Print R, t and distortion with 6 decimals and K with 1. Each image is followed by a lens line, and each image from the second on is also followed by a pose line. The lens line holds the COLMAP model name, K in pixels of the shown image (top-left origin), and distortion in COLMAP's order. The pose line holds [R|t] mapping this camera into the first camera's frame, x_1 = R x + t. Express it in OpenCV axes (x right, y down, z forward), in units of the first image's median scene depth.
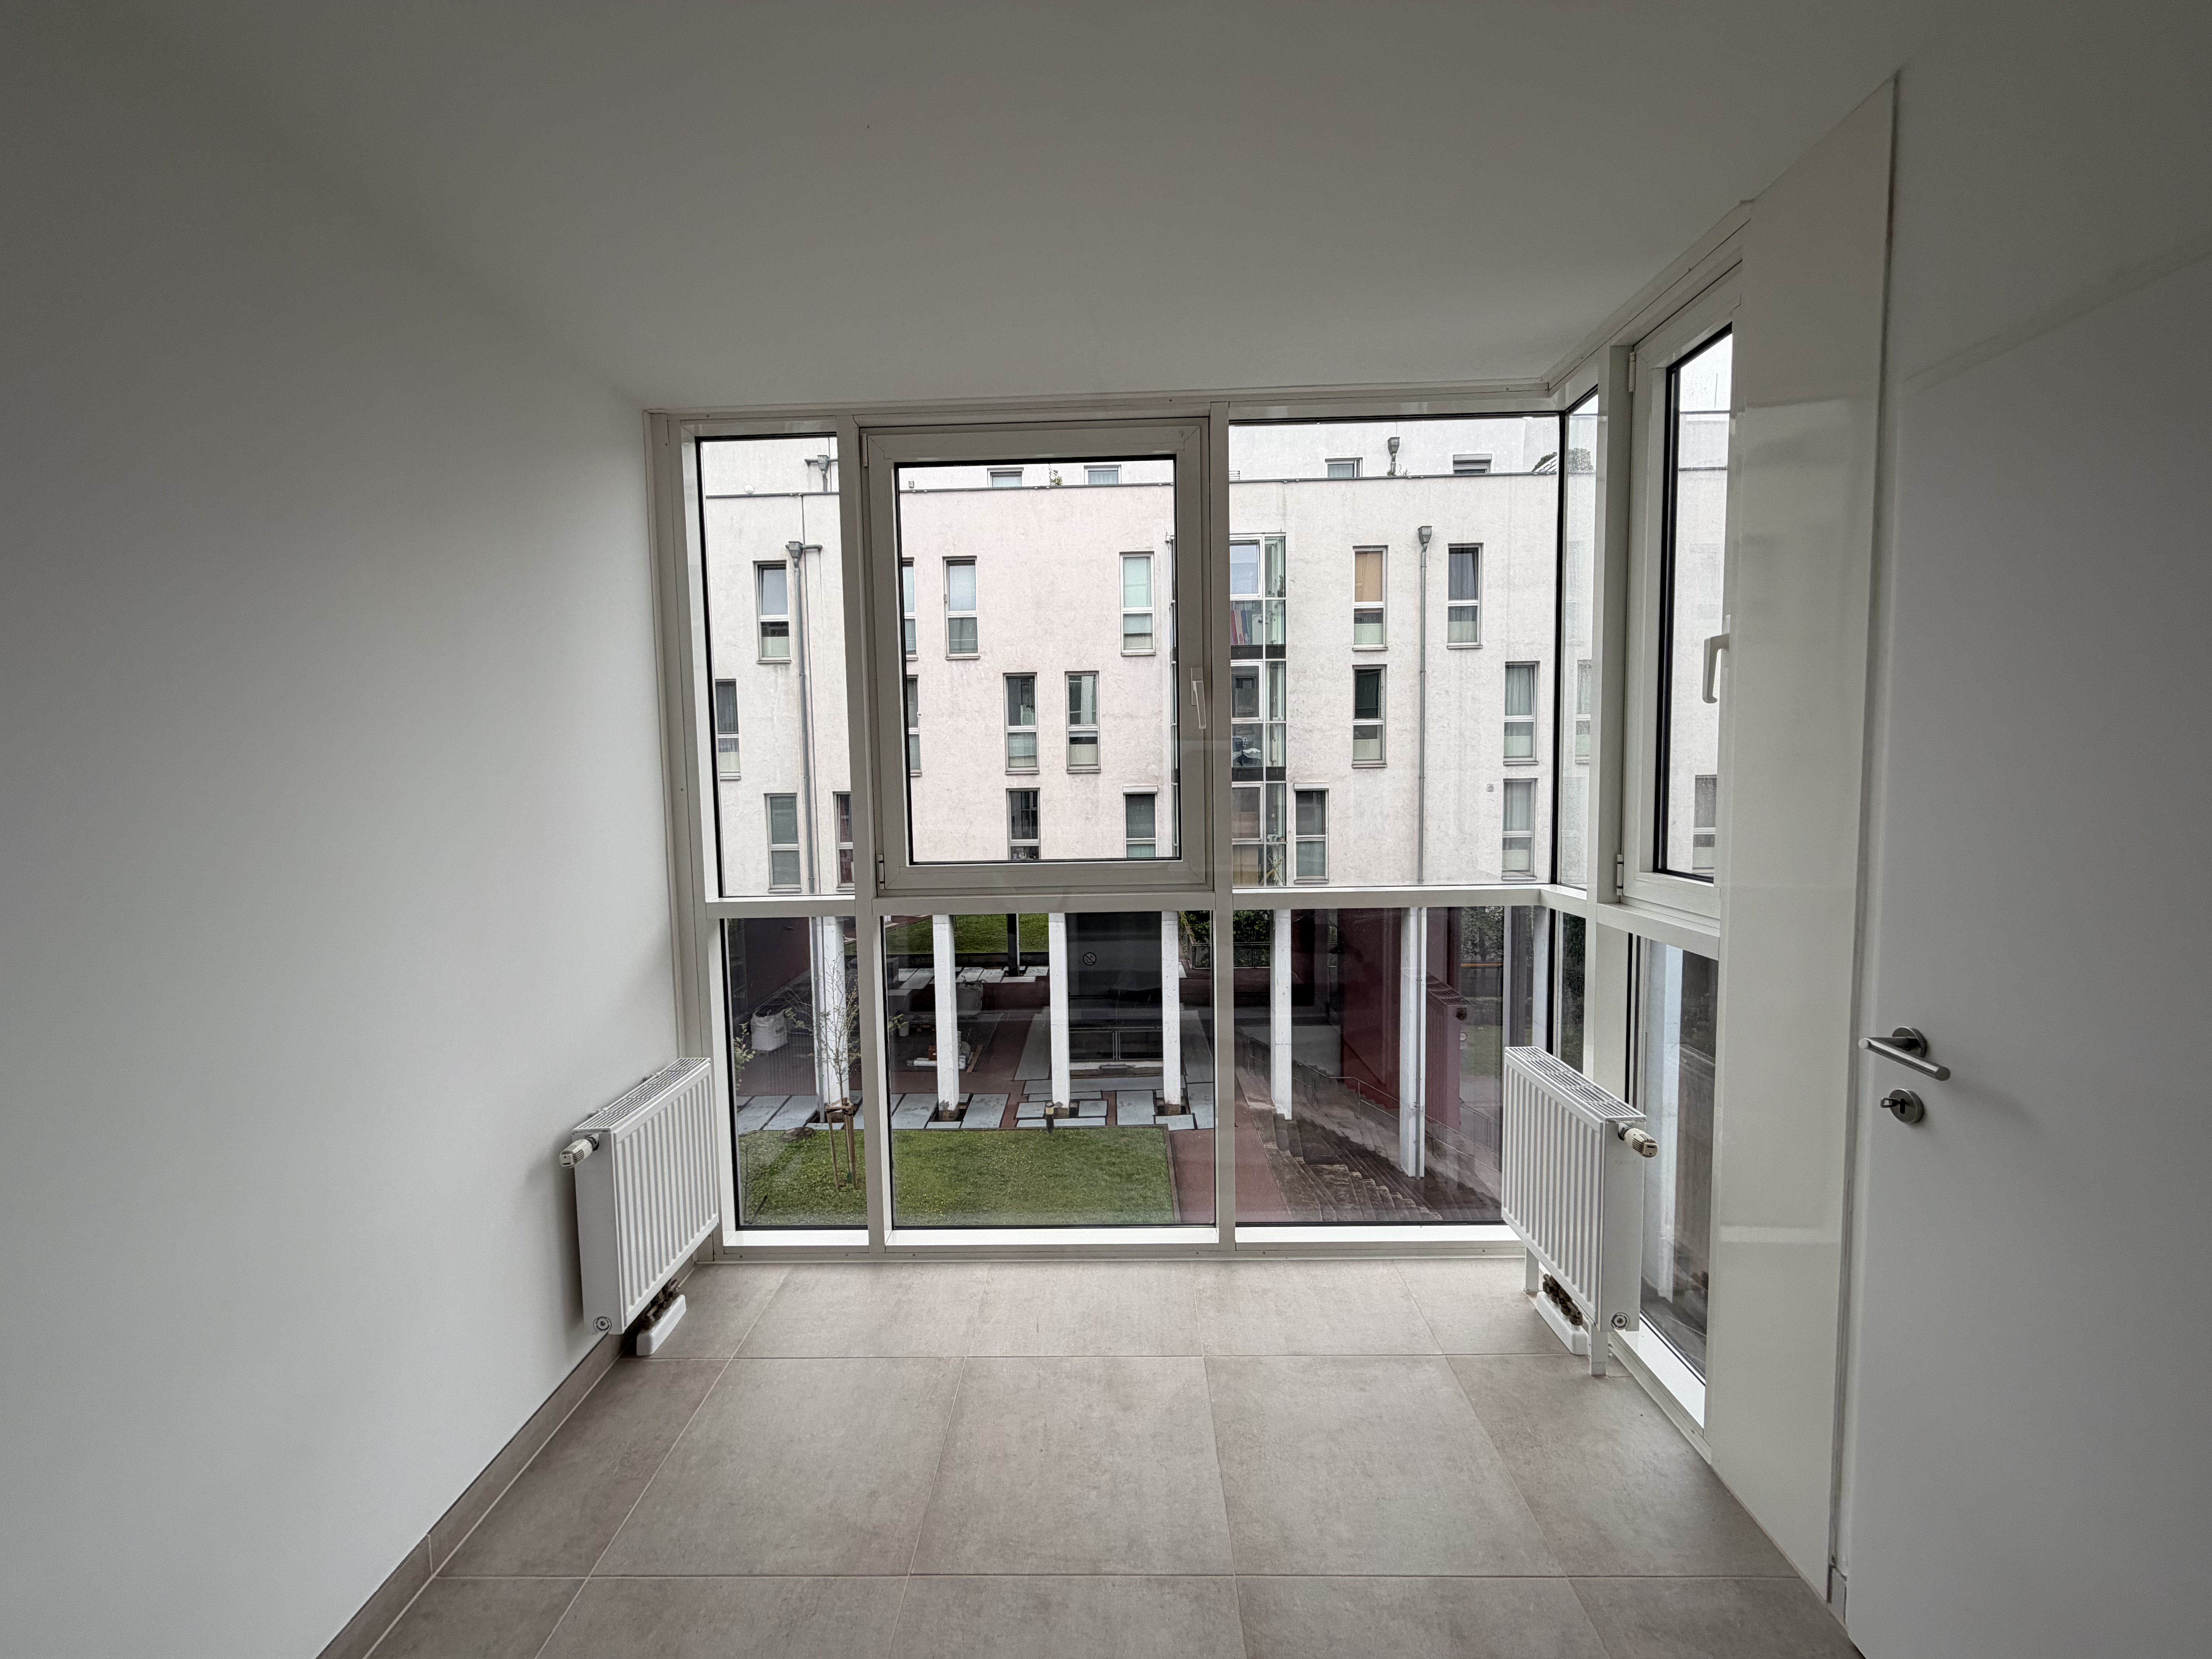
lens RADIAL K [[893.5, 0, 1113.9], [0, 893.5, 838.6], [0, 0, 1]] dist [-0.004216, -0.000169]
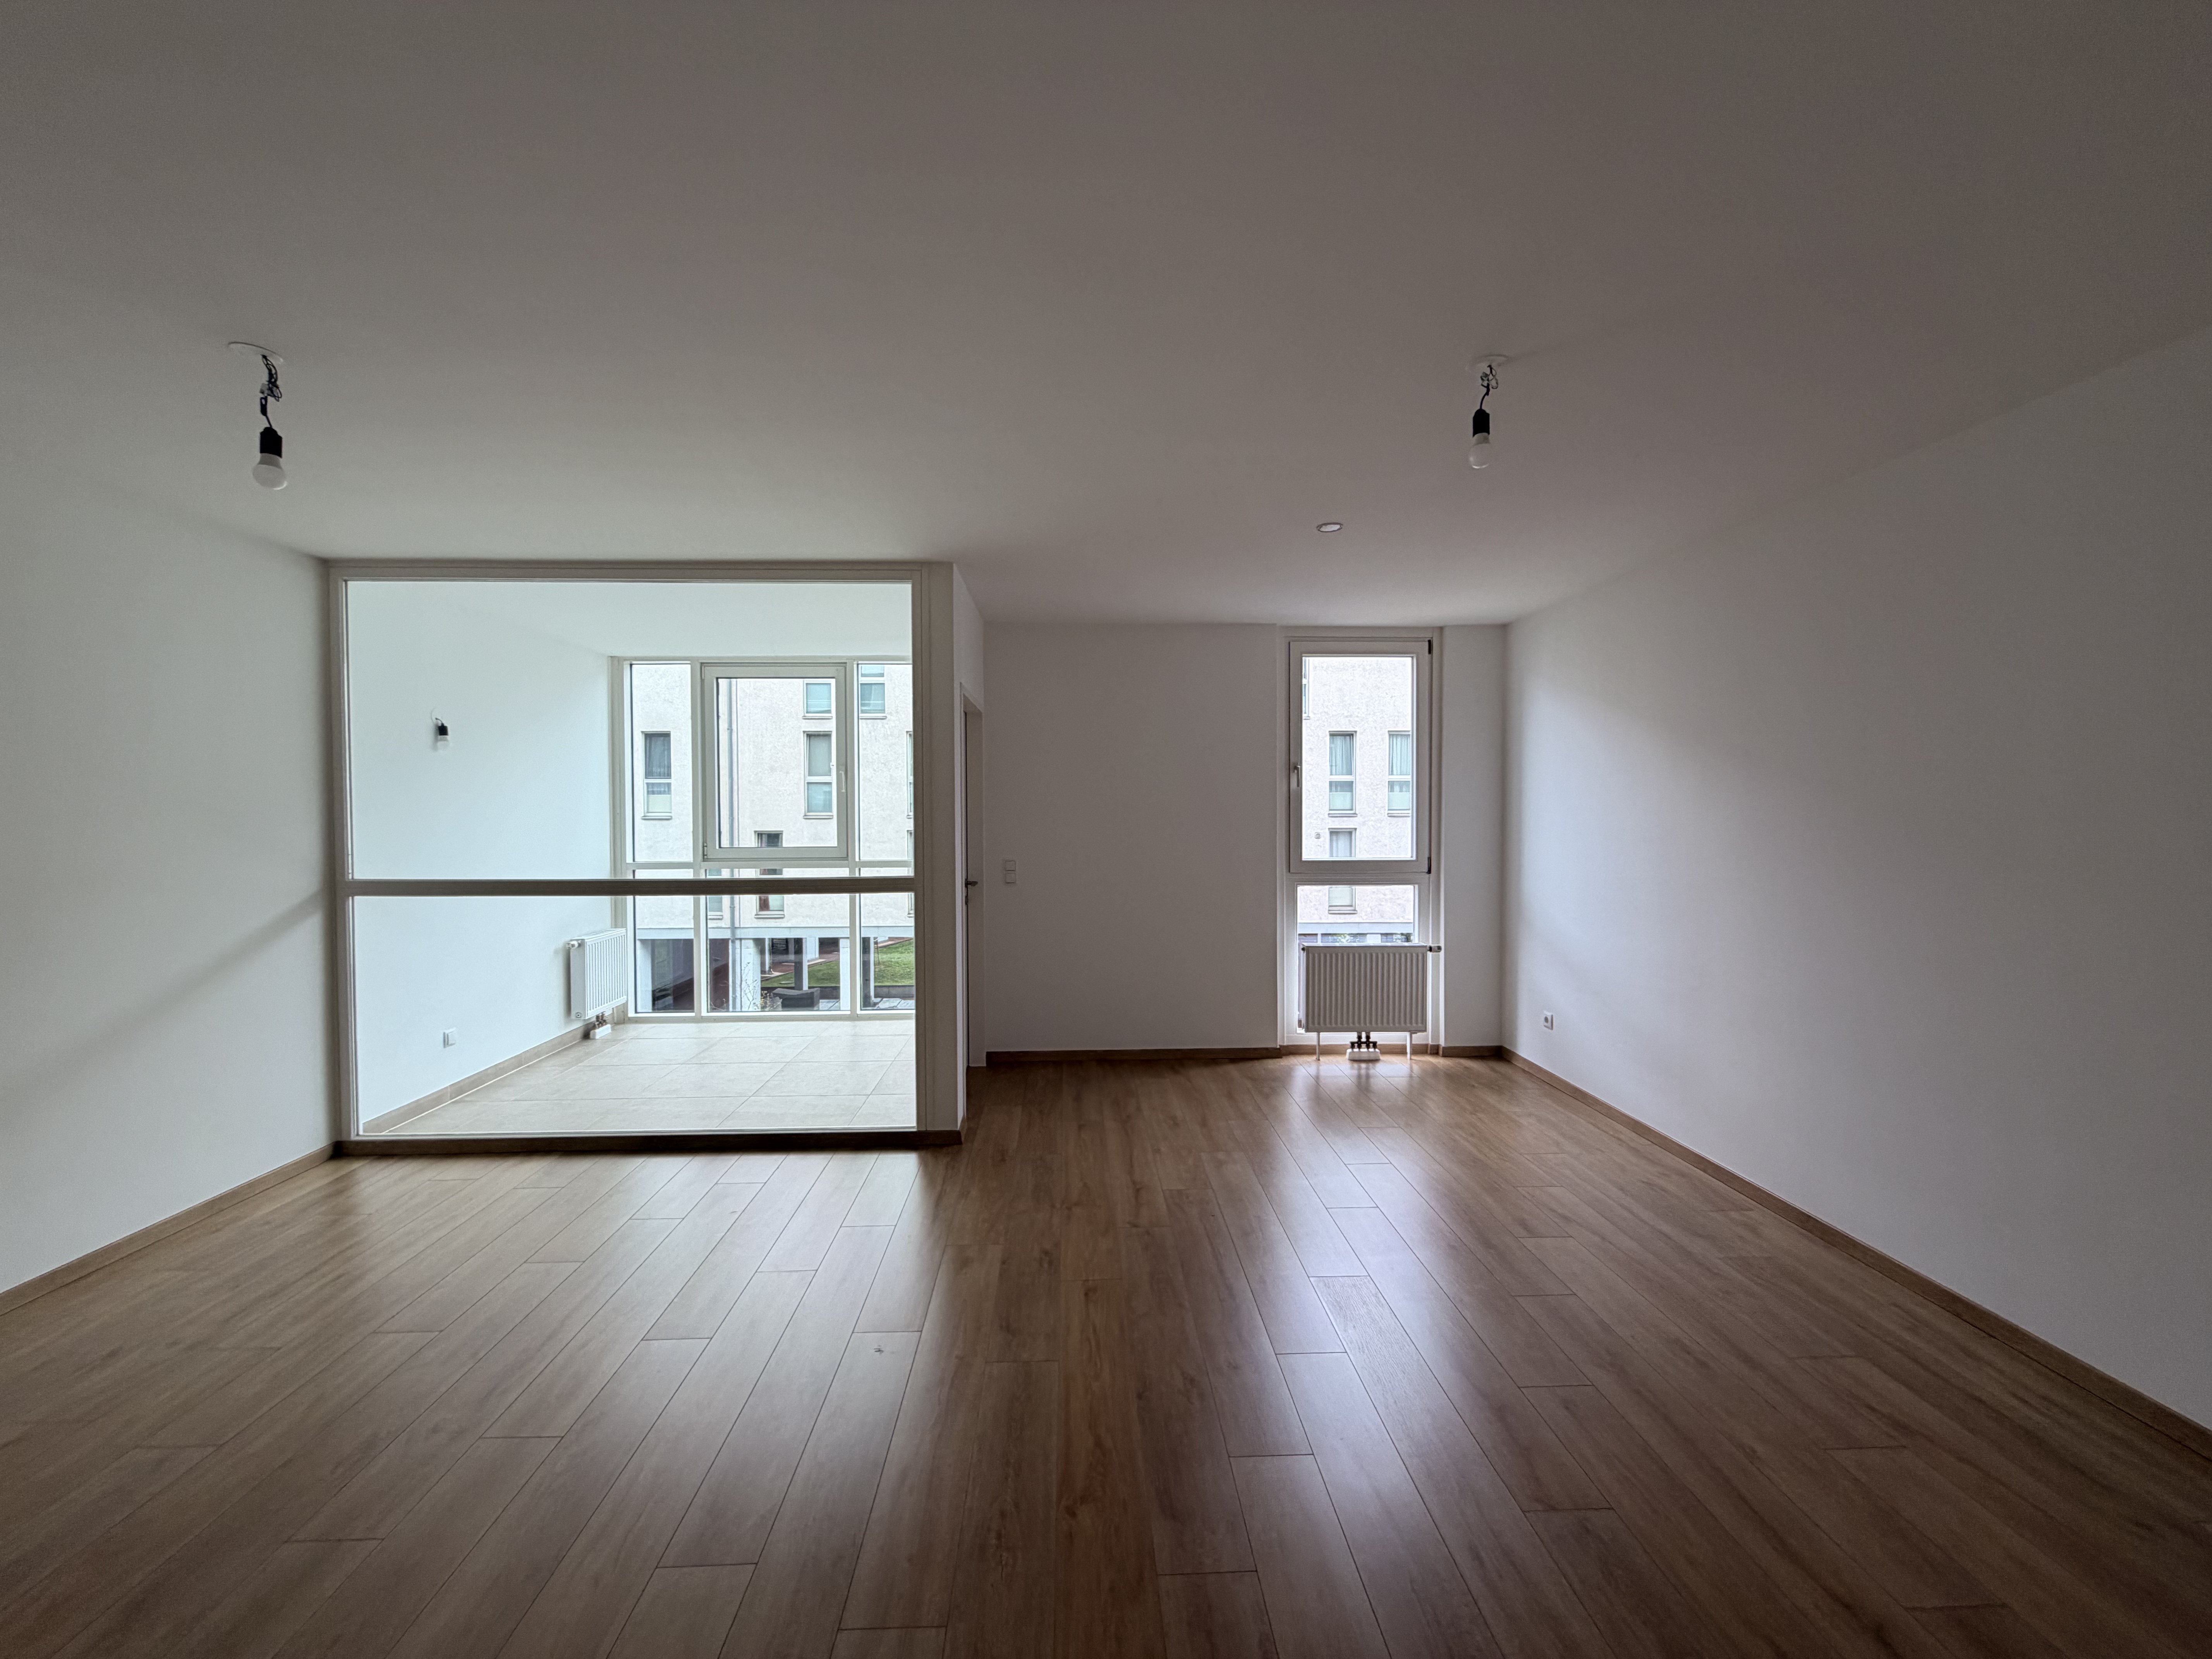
lens RADIAL K [[893.5, 0, 1110.8], [0, 893.5, 840.3], [0, 0, 1]] dist [-0.004216, -0.000169]
pose [[0.998487, 0.014224, 0.053119, 0.685913], [-0.011437, 0.998560, -0.052411, 0.123088], [-0.053788, 0.051724, 0.997212, -1.406238]]
